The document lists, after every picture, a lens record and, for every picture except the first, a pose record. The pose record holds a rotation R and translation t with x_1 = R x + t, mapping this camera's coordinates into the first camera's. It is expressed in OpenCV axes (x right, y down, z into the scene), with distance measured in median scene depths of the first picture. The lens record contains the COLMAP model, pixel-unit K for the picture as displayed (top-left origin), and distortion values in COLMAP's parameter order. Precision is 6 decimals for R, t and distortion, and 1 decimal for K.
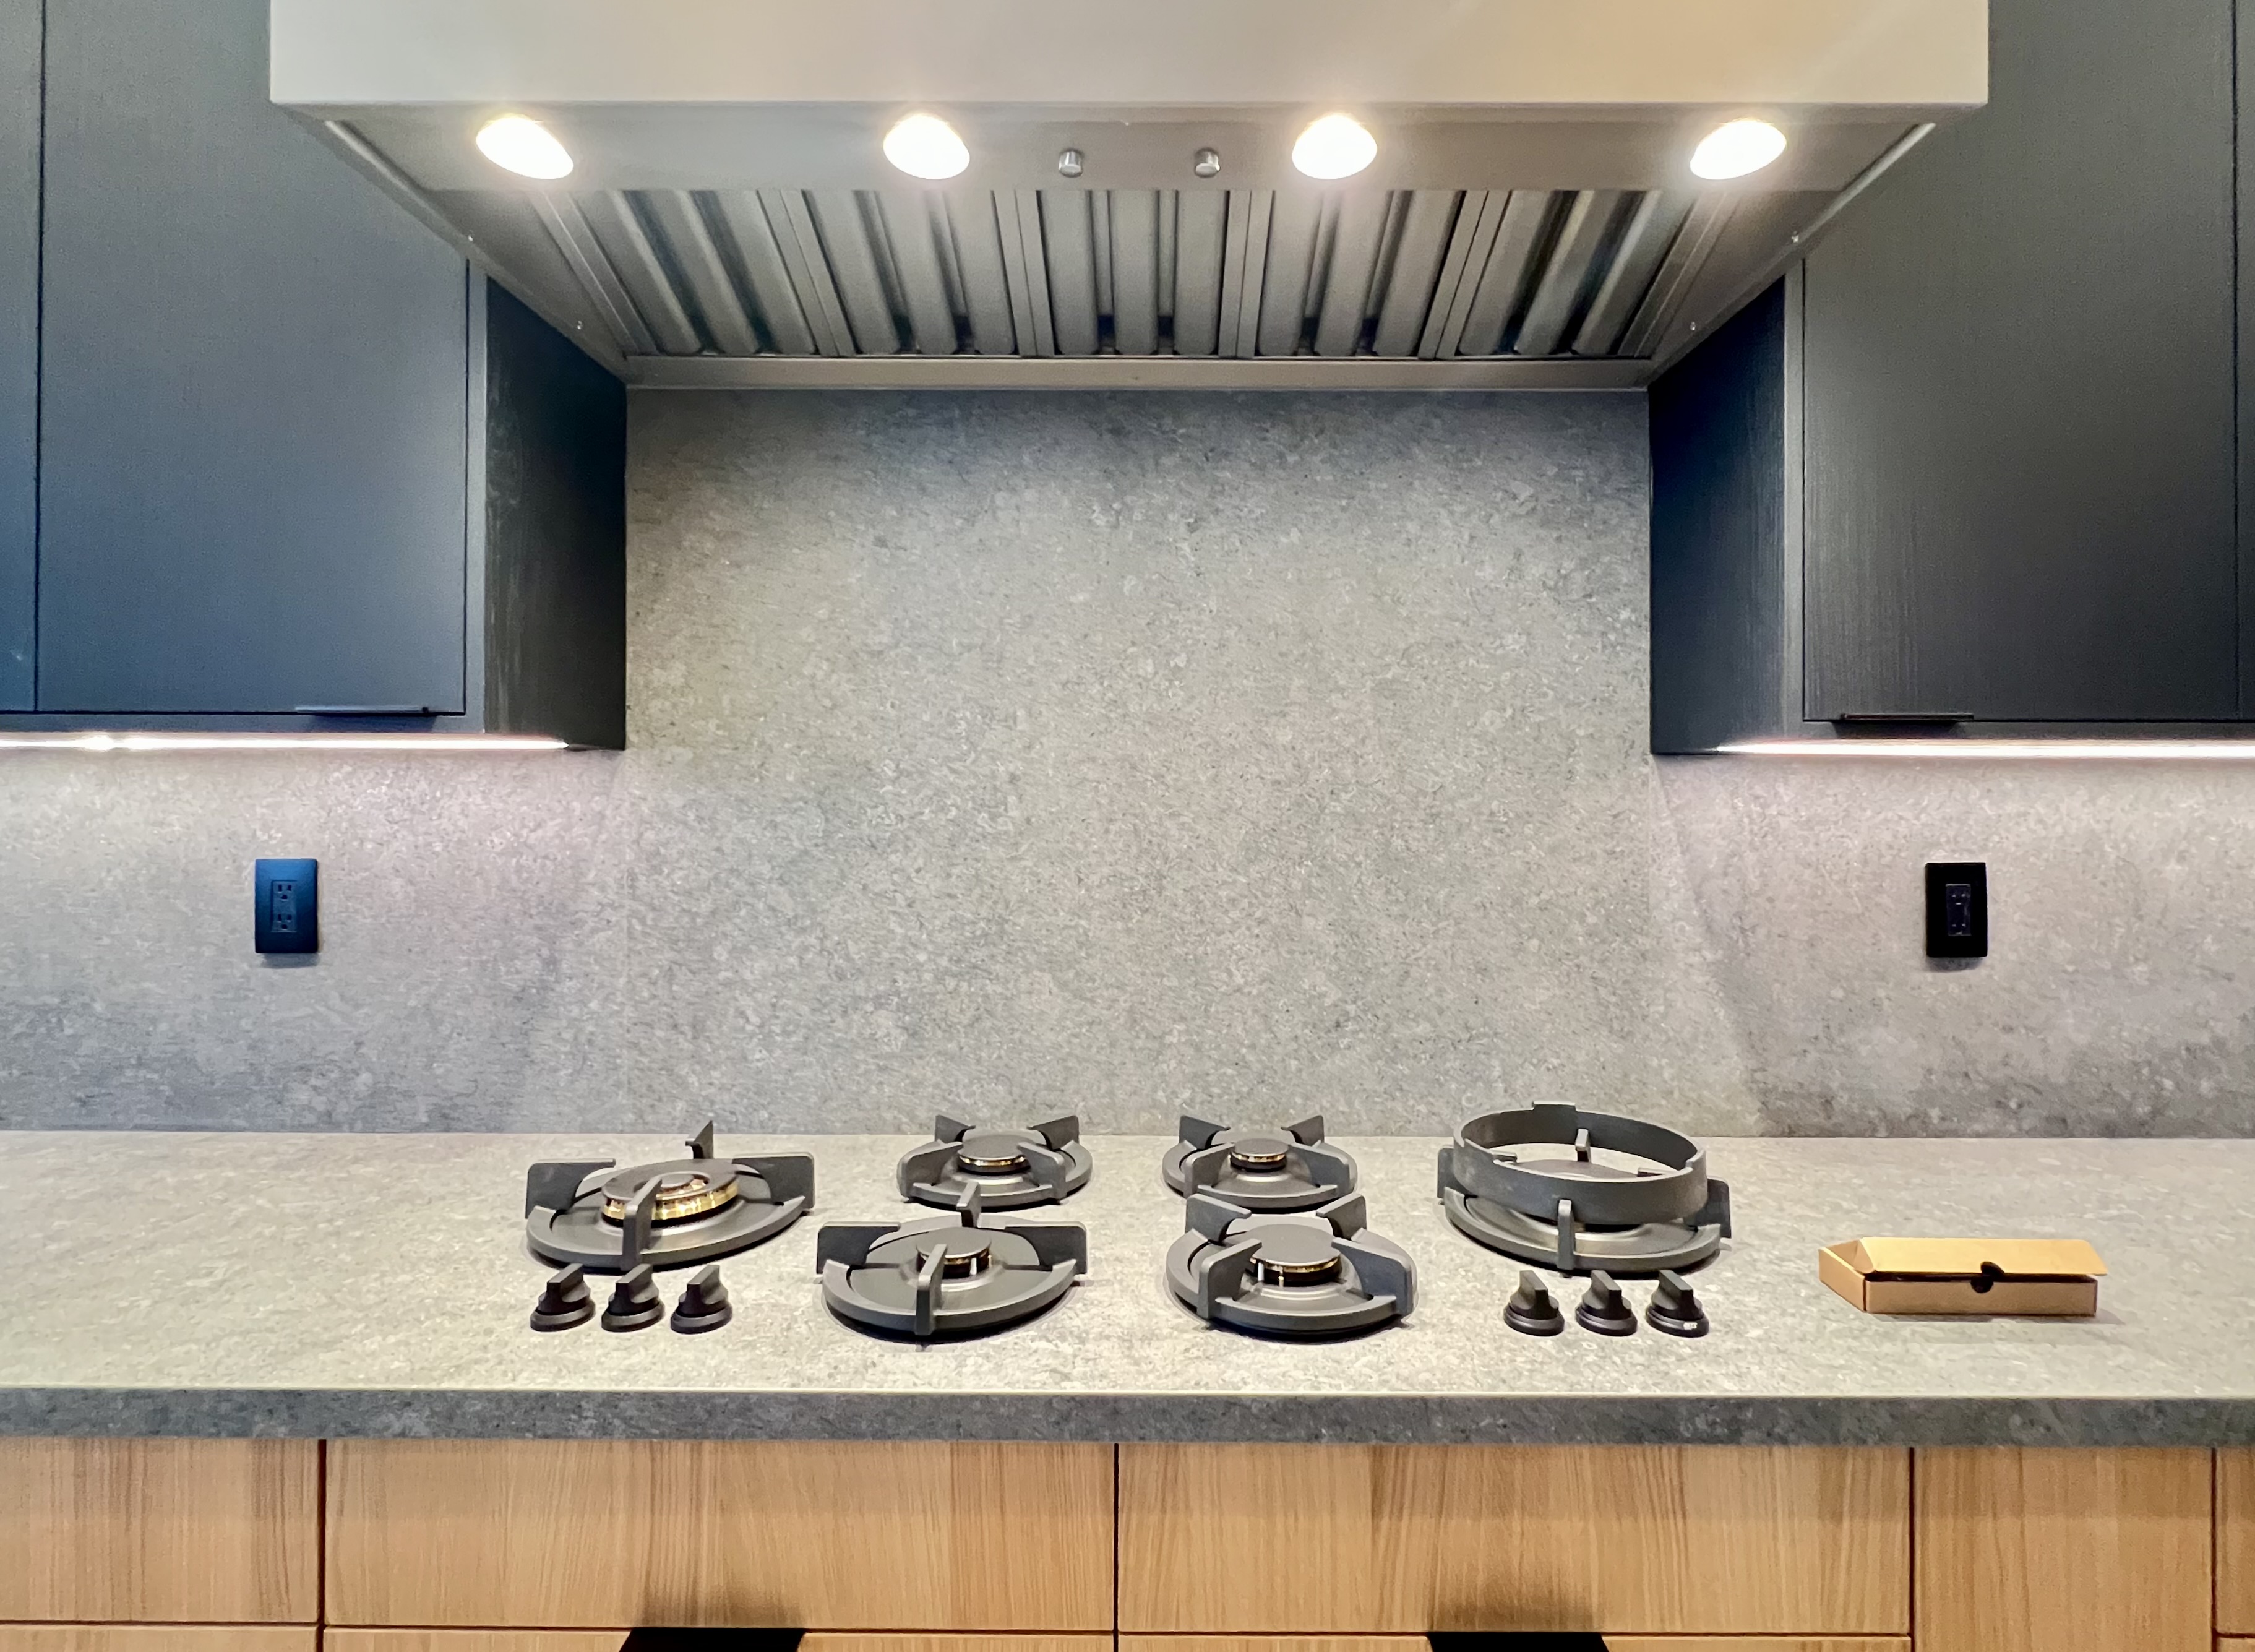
lens RADIAL K [[1021.7, 0, 1127.7], [0, 1021.7, 802.0], [0, 0, 1]] dist [-0.002395, 0.000123]
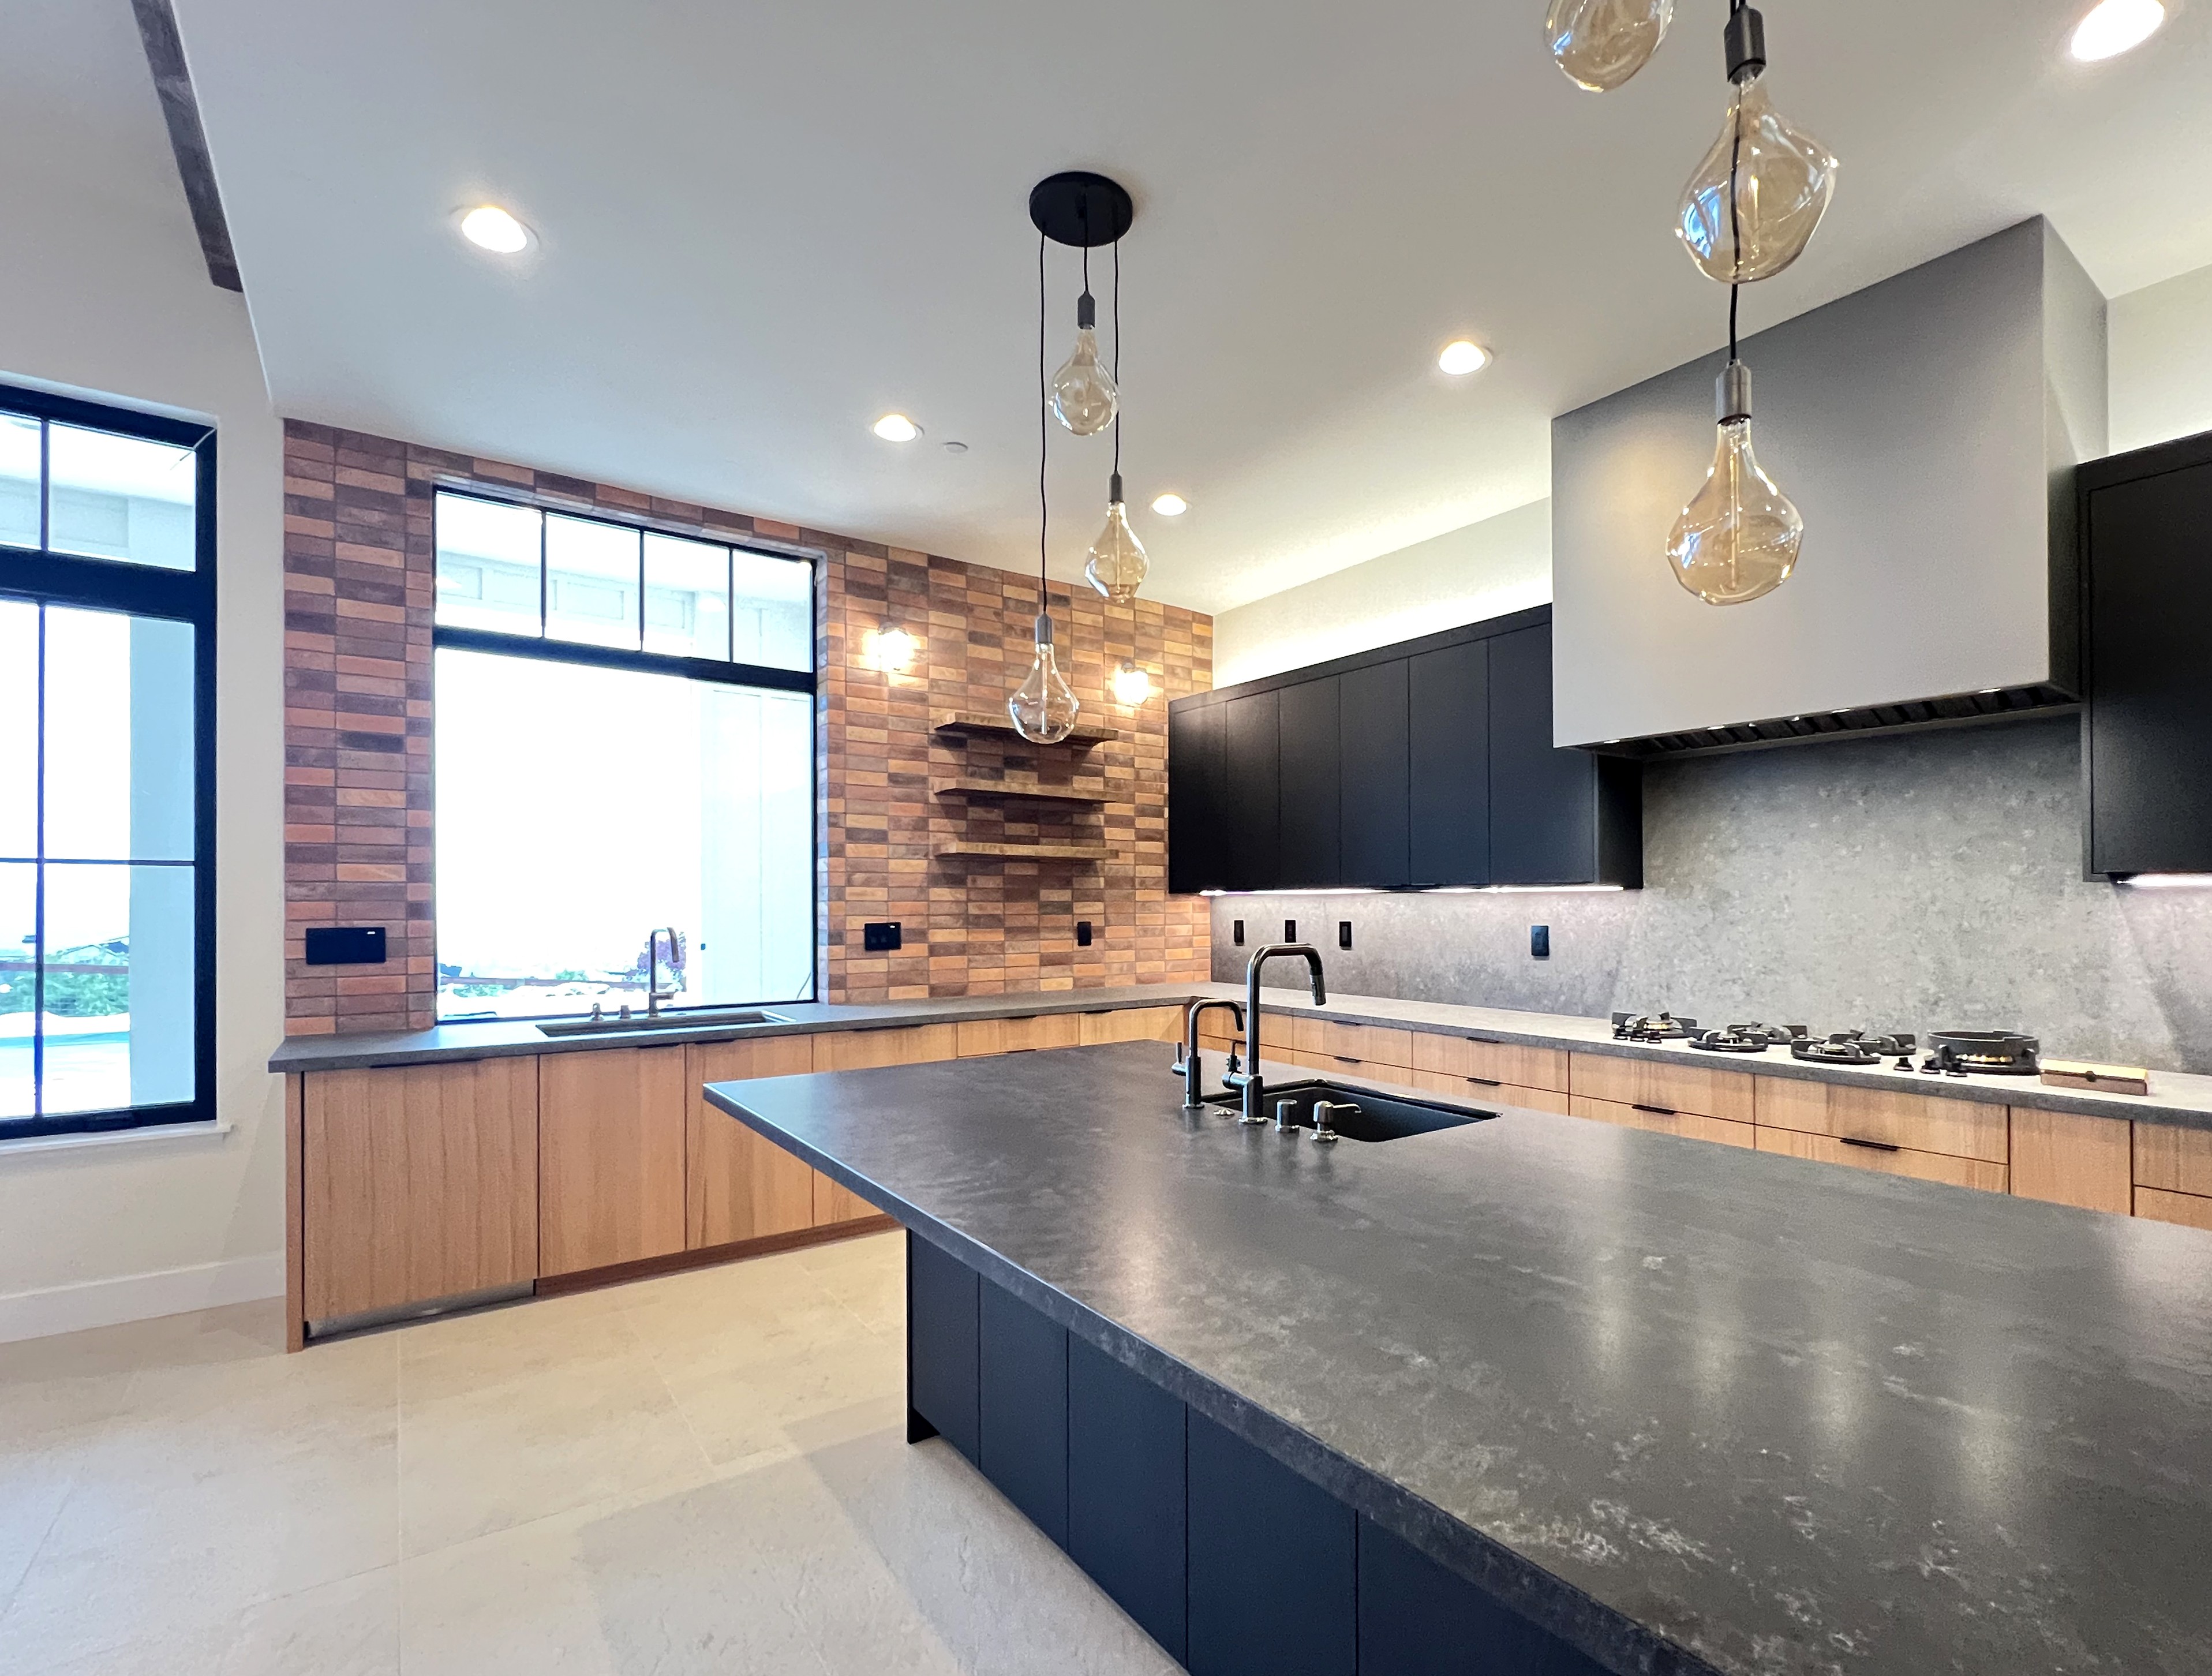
lens RADIAL K [[1039.1, 0, 1196.4], [0, 1039.1, 900.8], [0, 0, 1]] dist [0.000991, 0.000847]
pose [[0.610824, -0.006055, -0.791744, 1.054546], [0.011362, 0.999935, 0.001119, -0.034576], [0.791685, -0.009679, 0.610853, -1.778386]]
